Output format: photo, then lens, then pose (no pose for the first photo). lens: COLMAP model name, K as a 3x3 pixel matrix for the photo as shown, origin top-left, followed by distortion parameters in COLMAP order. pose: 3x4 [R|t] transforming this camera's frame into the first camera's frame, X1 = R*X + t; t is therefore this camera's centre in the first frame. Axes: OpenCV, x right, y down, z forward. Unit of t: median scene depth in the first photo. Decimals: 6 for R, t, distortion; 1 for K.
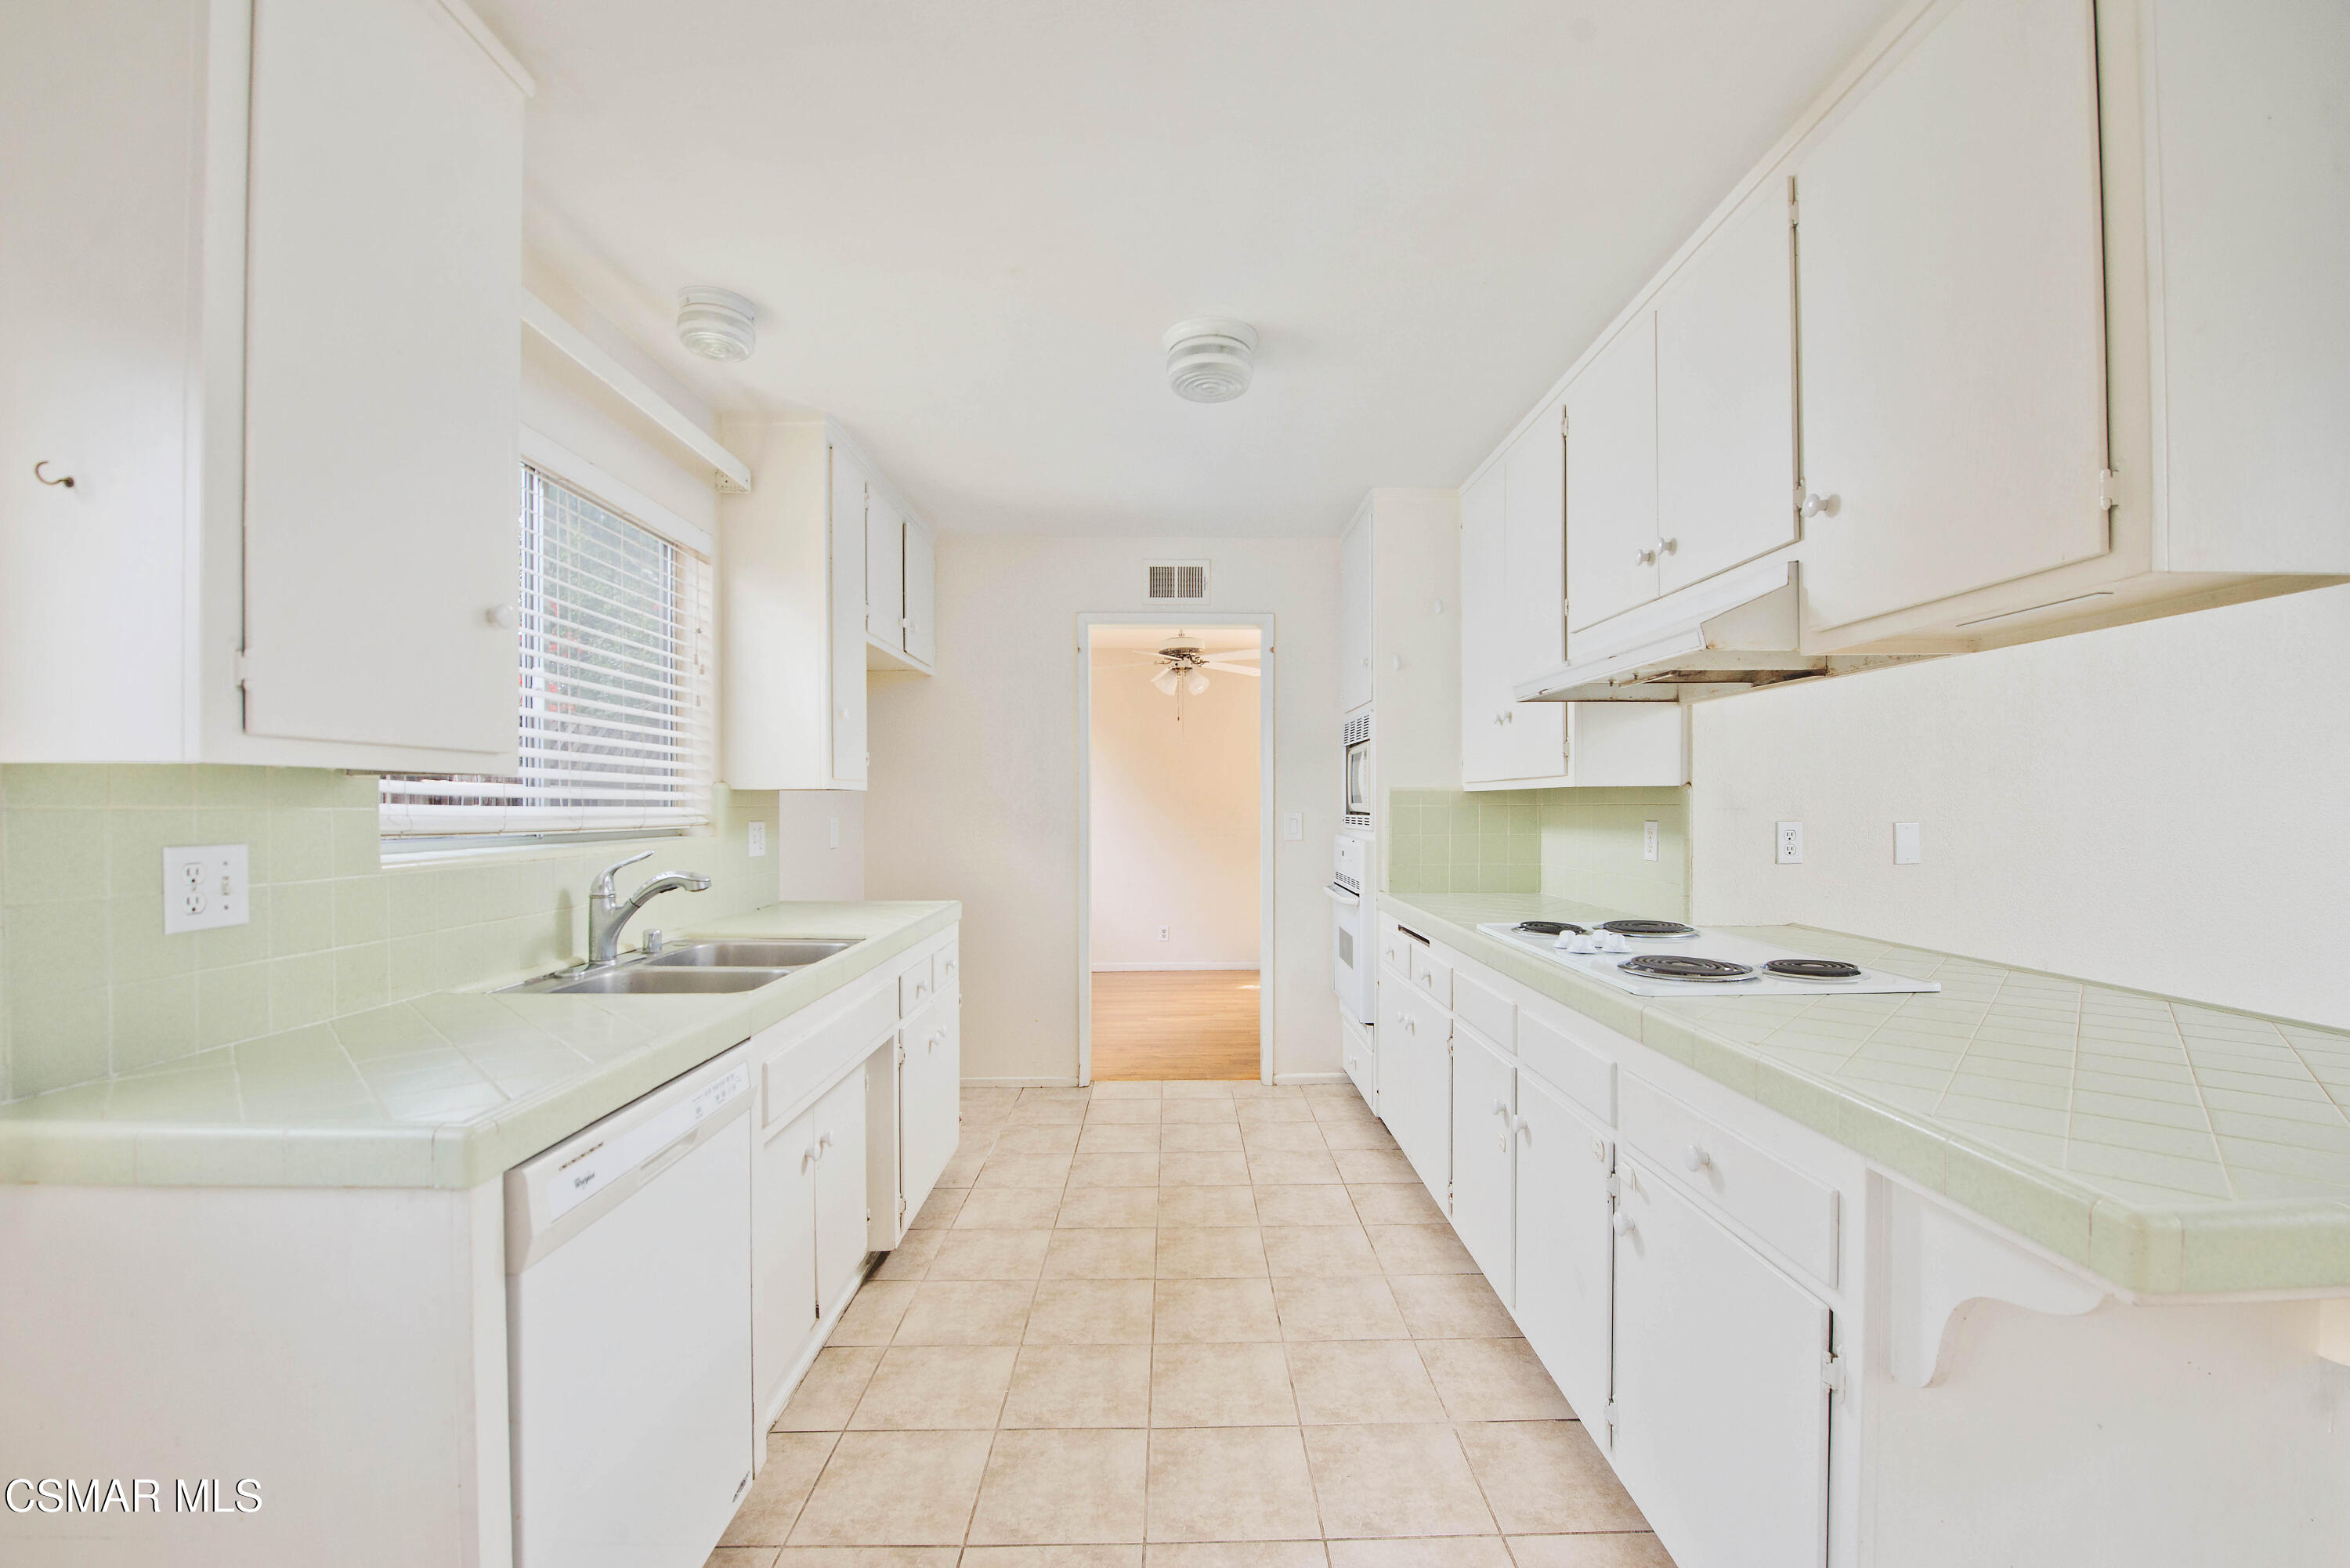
lens RADIAL K [[963.1, 0, 1188.6], [0, 963.1, 811.8], [0, 0, 1]] dist [-0.000783, -0.000116]
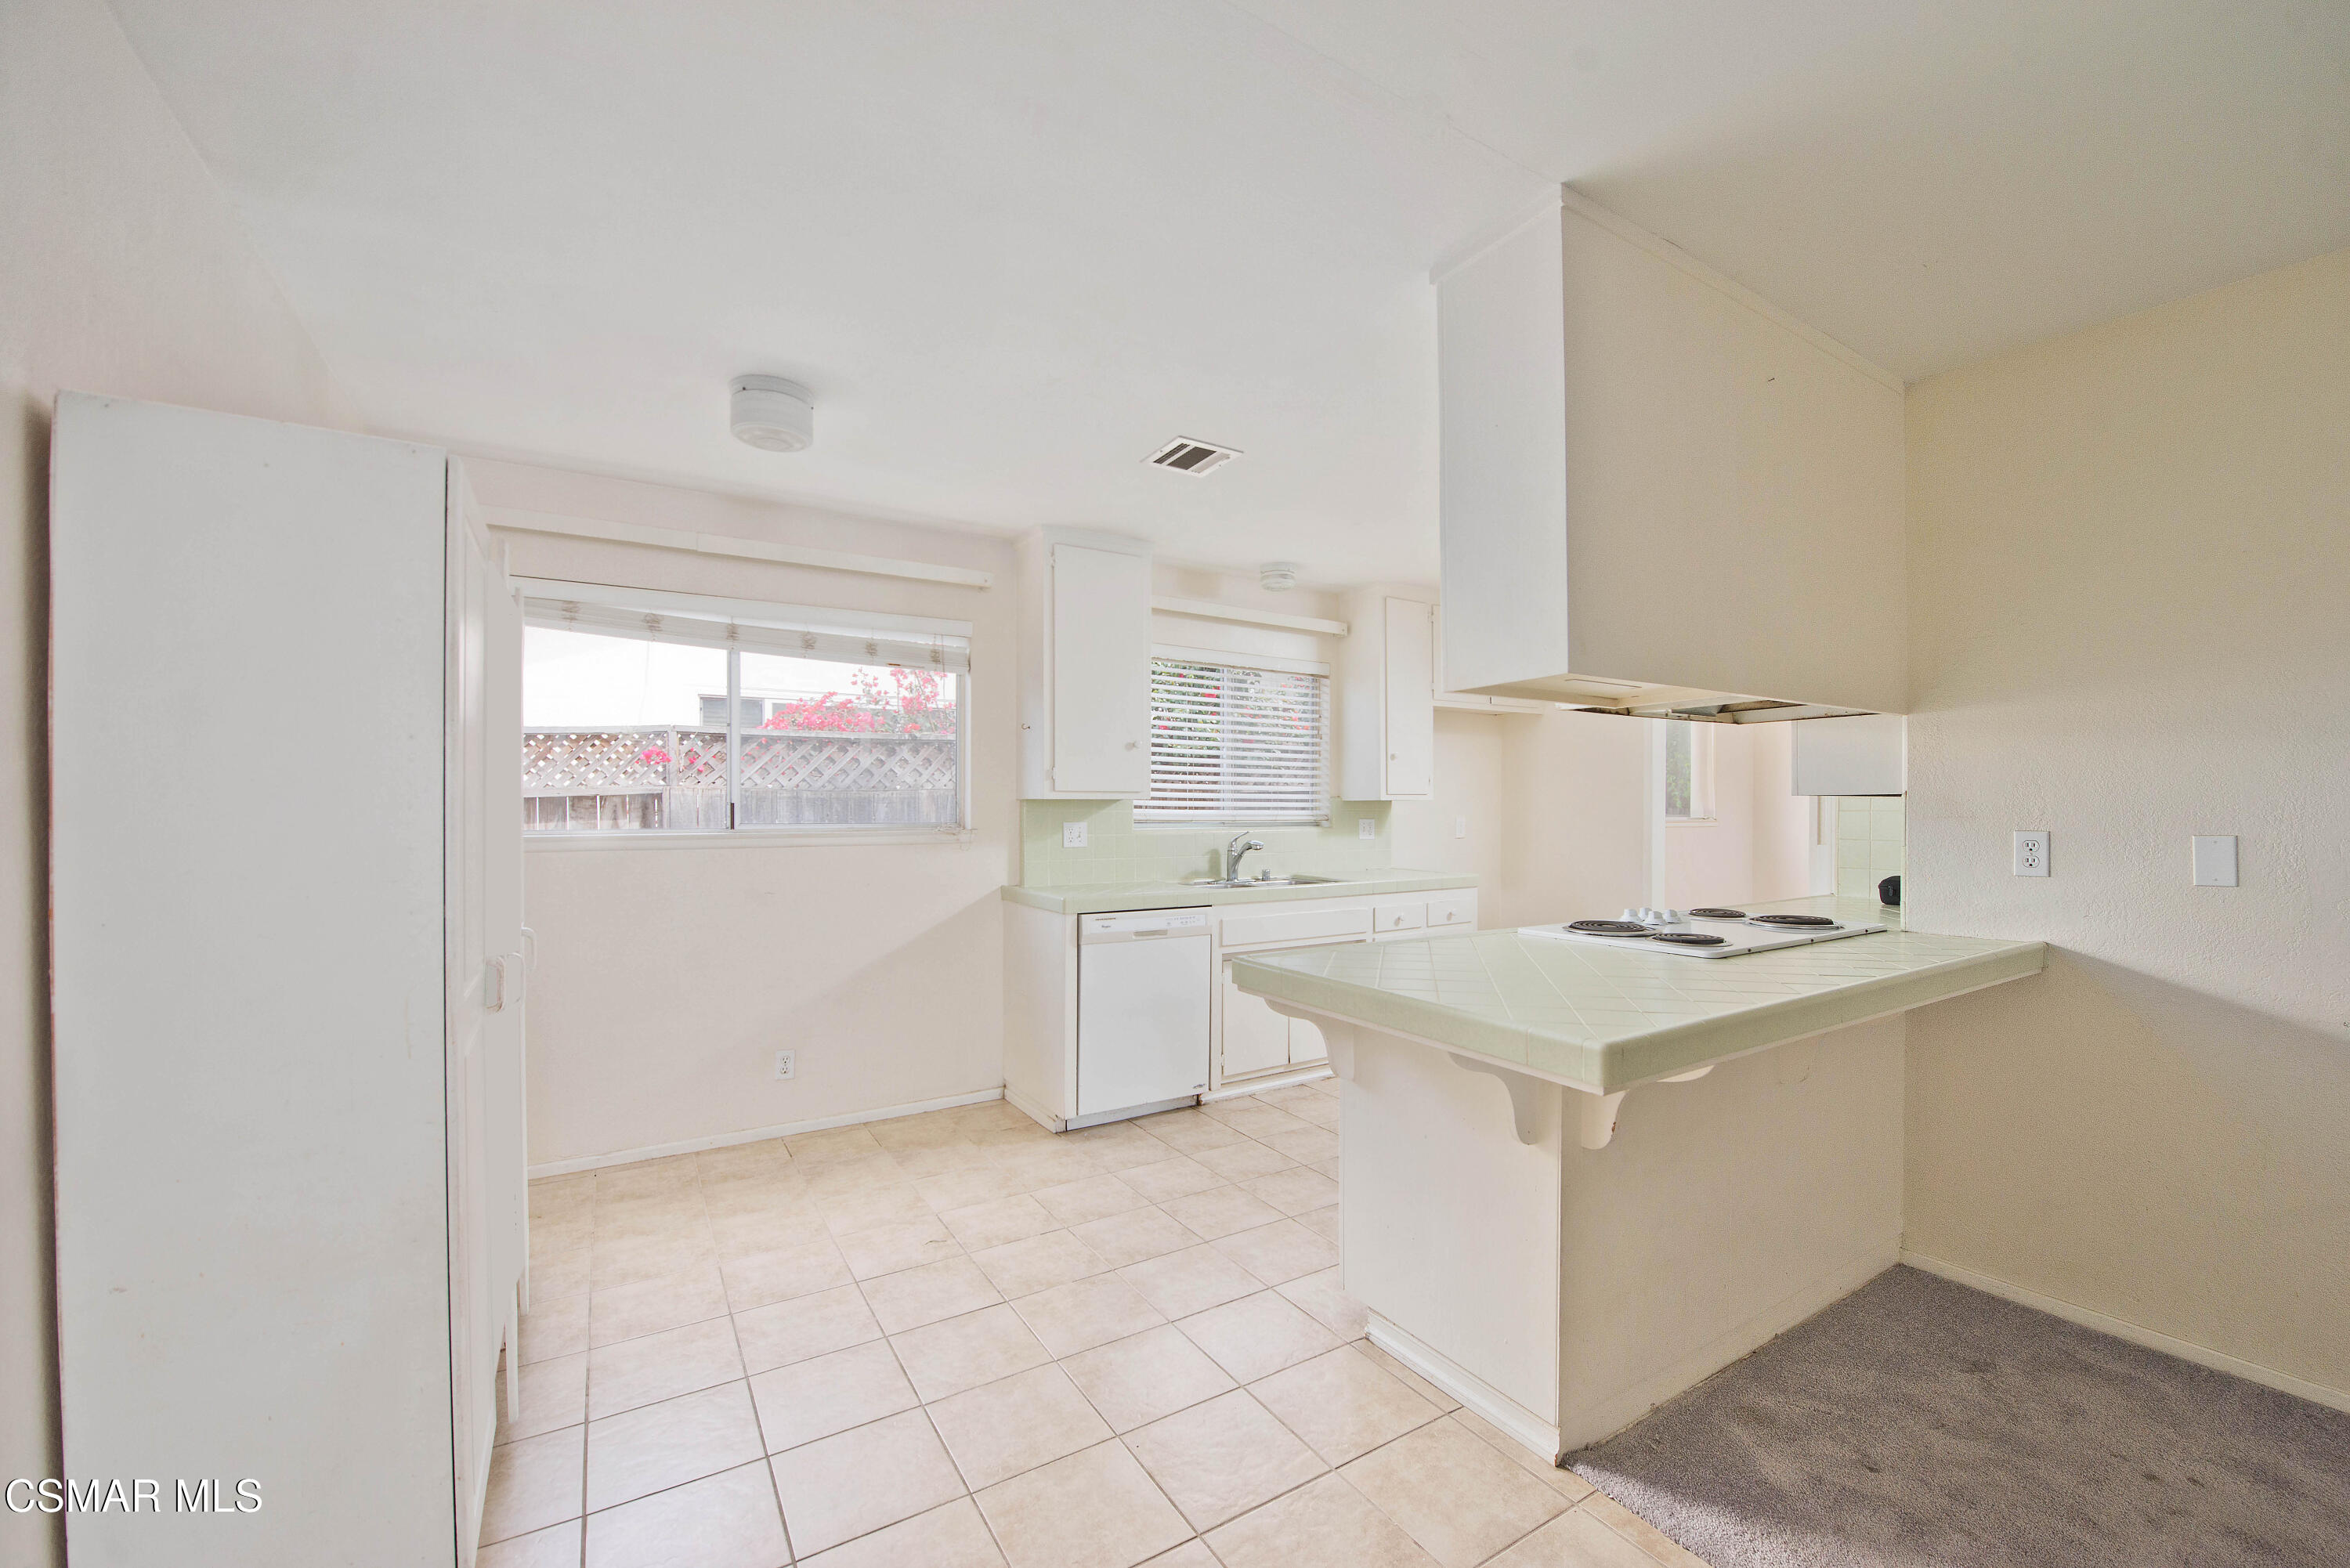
lens RADIAL K [[924.2, 0, 1183.9], [0, 924.2, 807.4], [0, 0, 1]] dist [-0.024732, -0.000262]
pose [[0.509654, -0.005159, -0.860364, 1.194152], [-0.005382, 0.999943, -0.009184, 0.007504], [0.860363, 0.009311, 0.509598, -0.187063]]
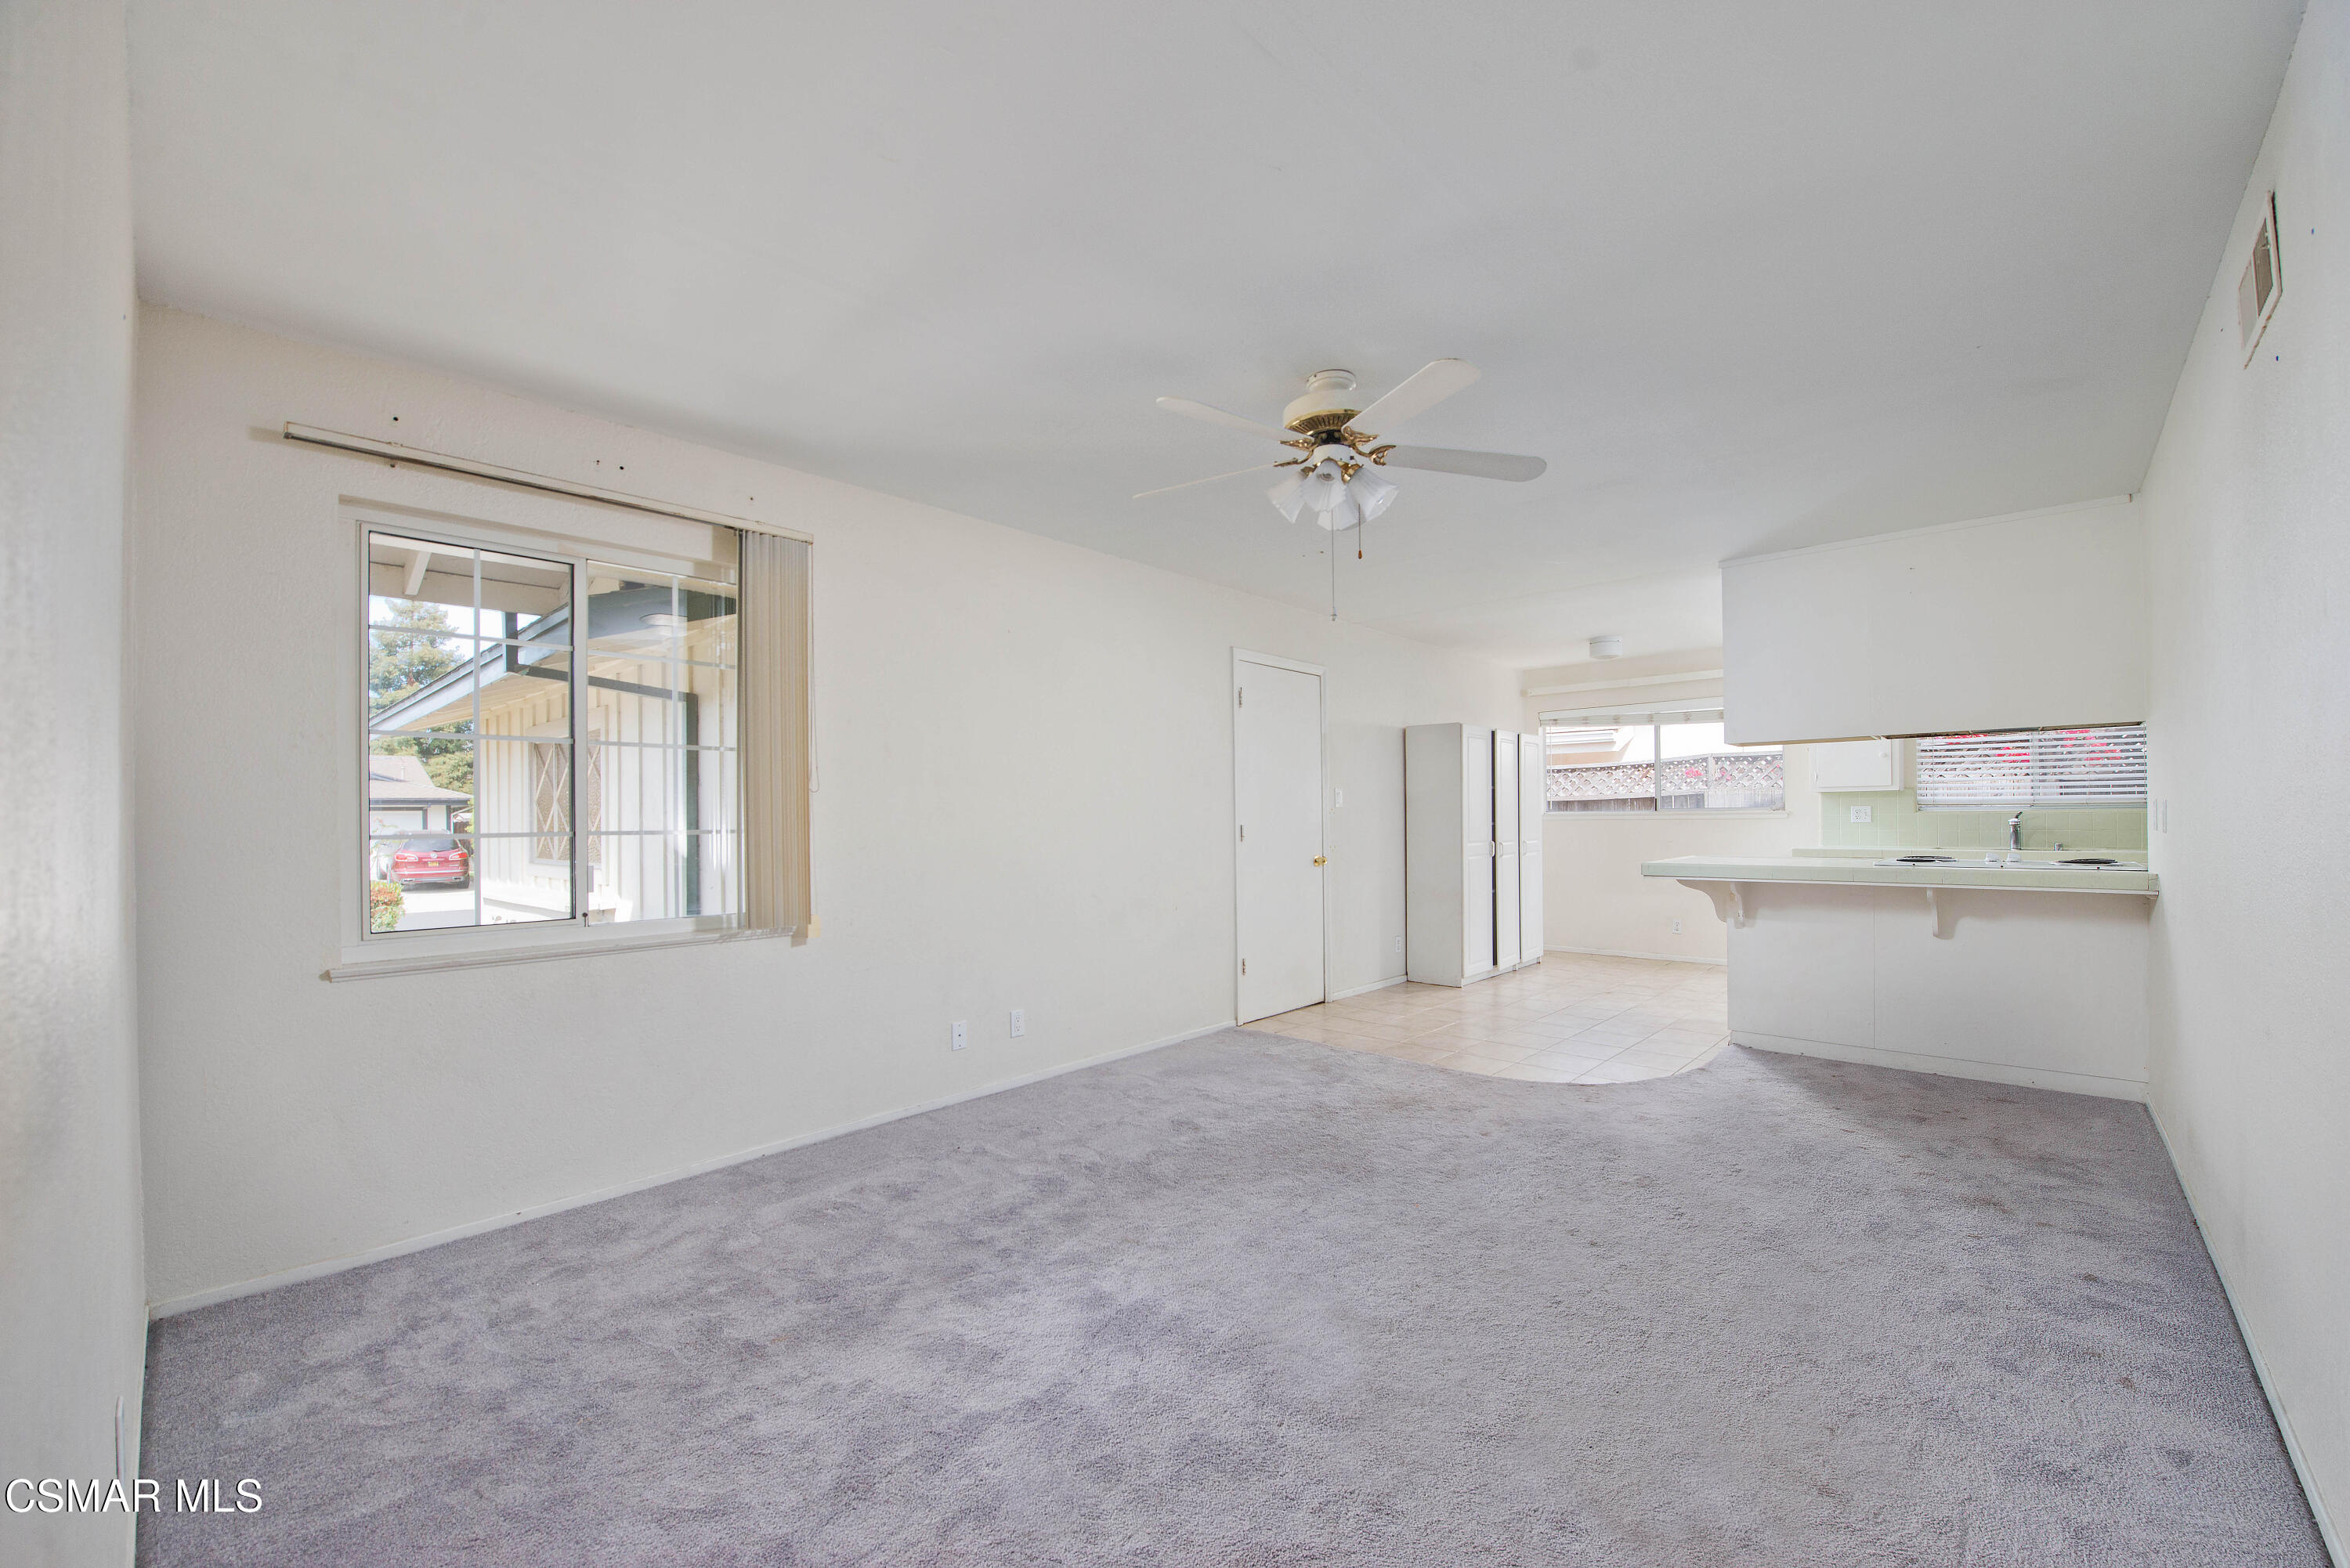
lens RADIAL K [[924.2, 0, 1183.9], [0, 924.2, 807.4], [0, 0, 1]] dist [-0.024732, -0.000262]
pose [[-0.698609, -0.002822, -0.715498, 3.143984], [0.002116, 0.999980, -0.006011, 0.039726], [0.715500, -0.005714, -0.698589, 1.140139]]
